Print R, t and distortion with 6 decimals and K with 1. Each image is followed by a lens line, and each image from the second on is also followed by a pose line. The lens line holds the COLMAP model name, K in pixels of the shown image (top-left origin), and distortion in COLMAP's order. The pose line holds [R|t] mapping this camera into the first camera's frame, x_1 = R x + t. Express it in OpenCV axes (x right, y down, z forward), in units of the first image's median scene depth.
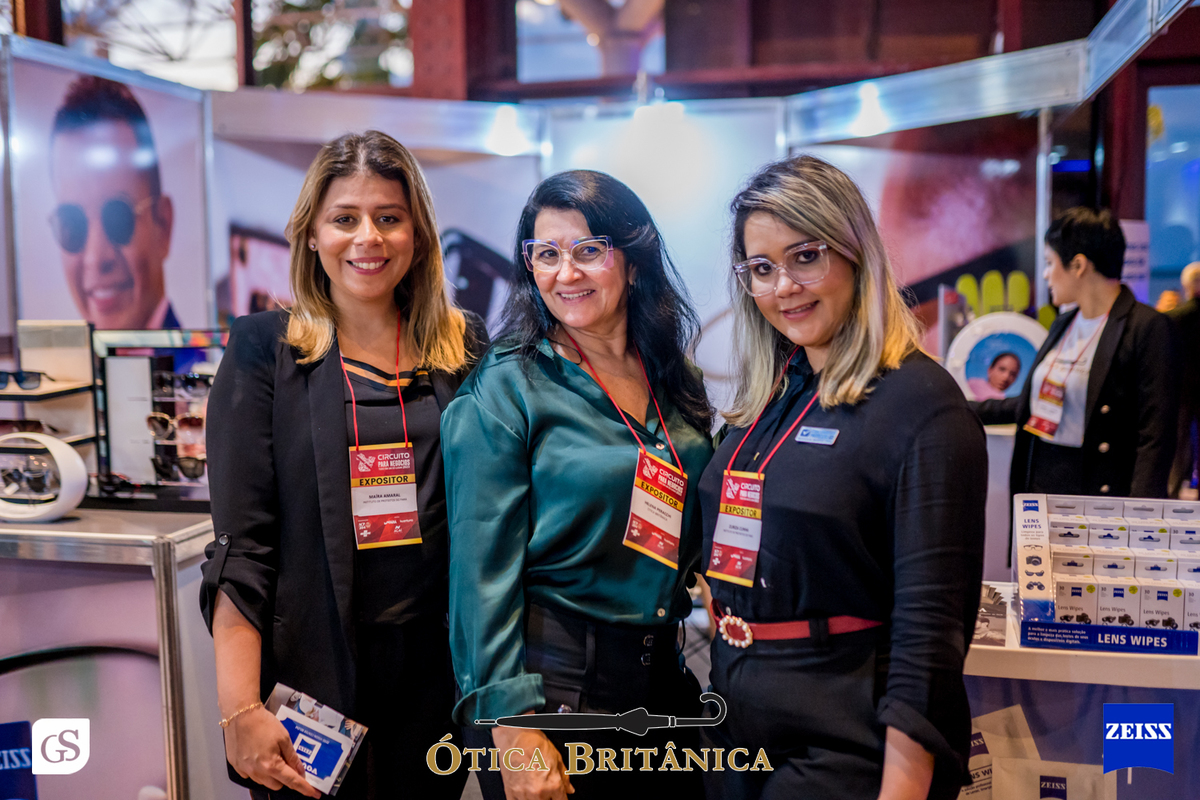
lens RADIAL K [[1245.9, 0, 600.1], [0, 1245.9, 394.0], [0, 0, 1]] dist [-0.020709, 0.011277]
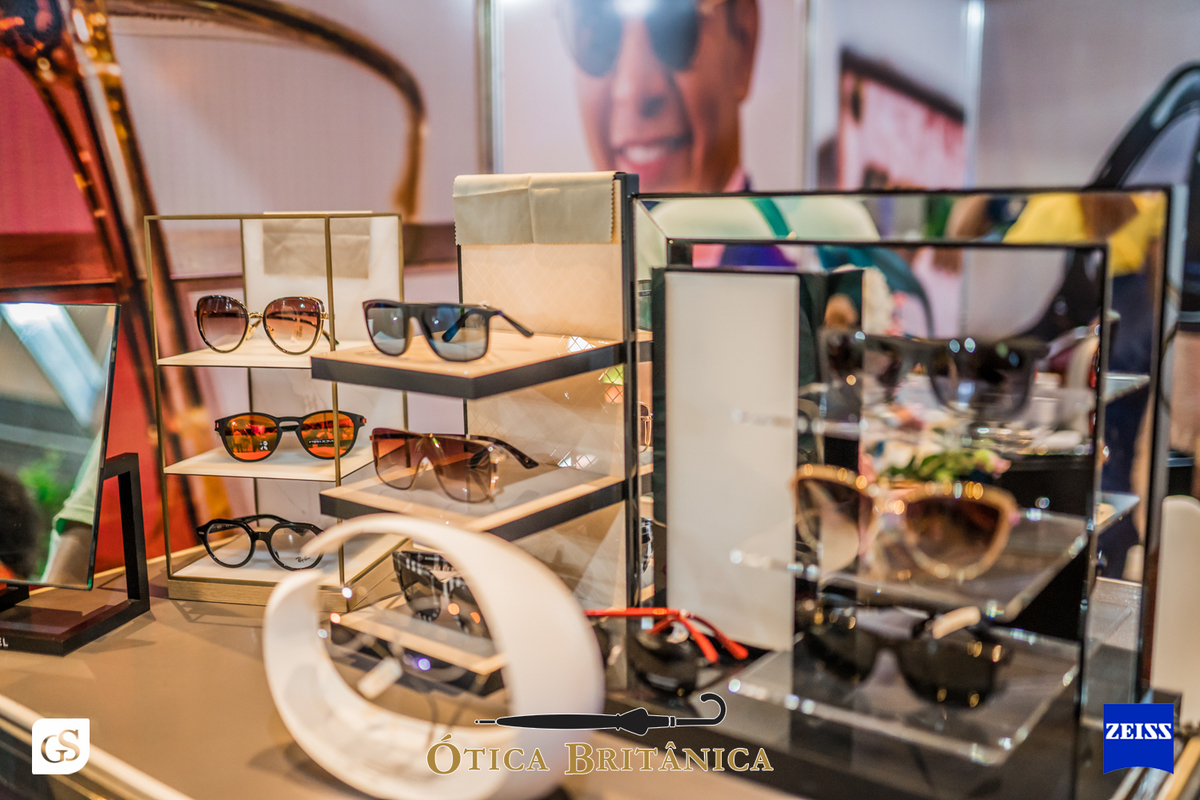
lens RADIAL K [[1200.6, 0, 600.0], [0, 1200.6, 400.0], [0, 0, 1]] dist [0.010249, 0.019535]
pose [[0.922091, 0.065599, -0.381372, -0.294453], [-0.037107, 0.995974, 0.081598, -0.021806], [0.385190, -0.061089, 0.920813, 0.702403]]
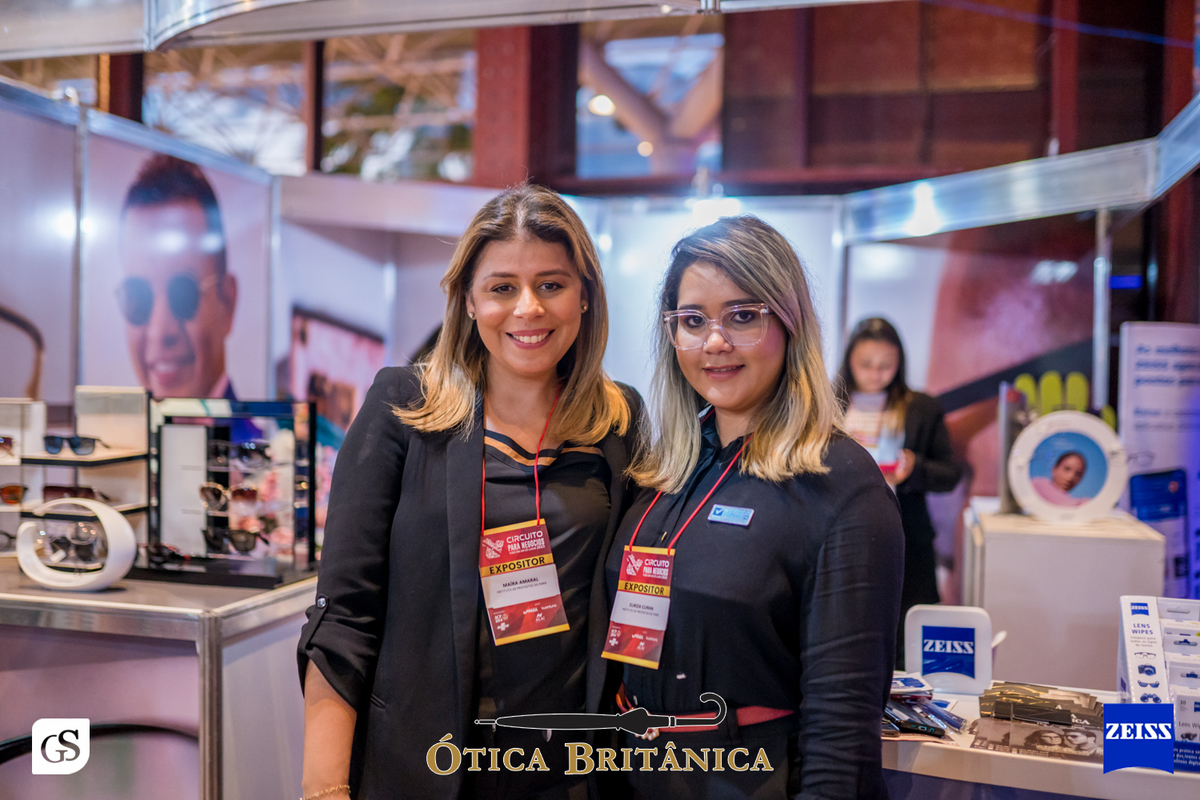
lens RADIAL K [[1200.6, 0, 600.0], [0, 1200.6, 400.0], [0, 0, 1]] dist [0.010249, 0.019535]
pose [[0.998982, 0.029693, -0.033973, -0.016800], [-0.032093, 0.996855, -0.072451, 0.007763], [0.031715, 0.073468, 0.996793, 0.051617]]
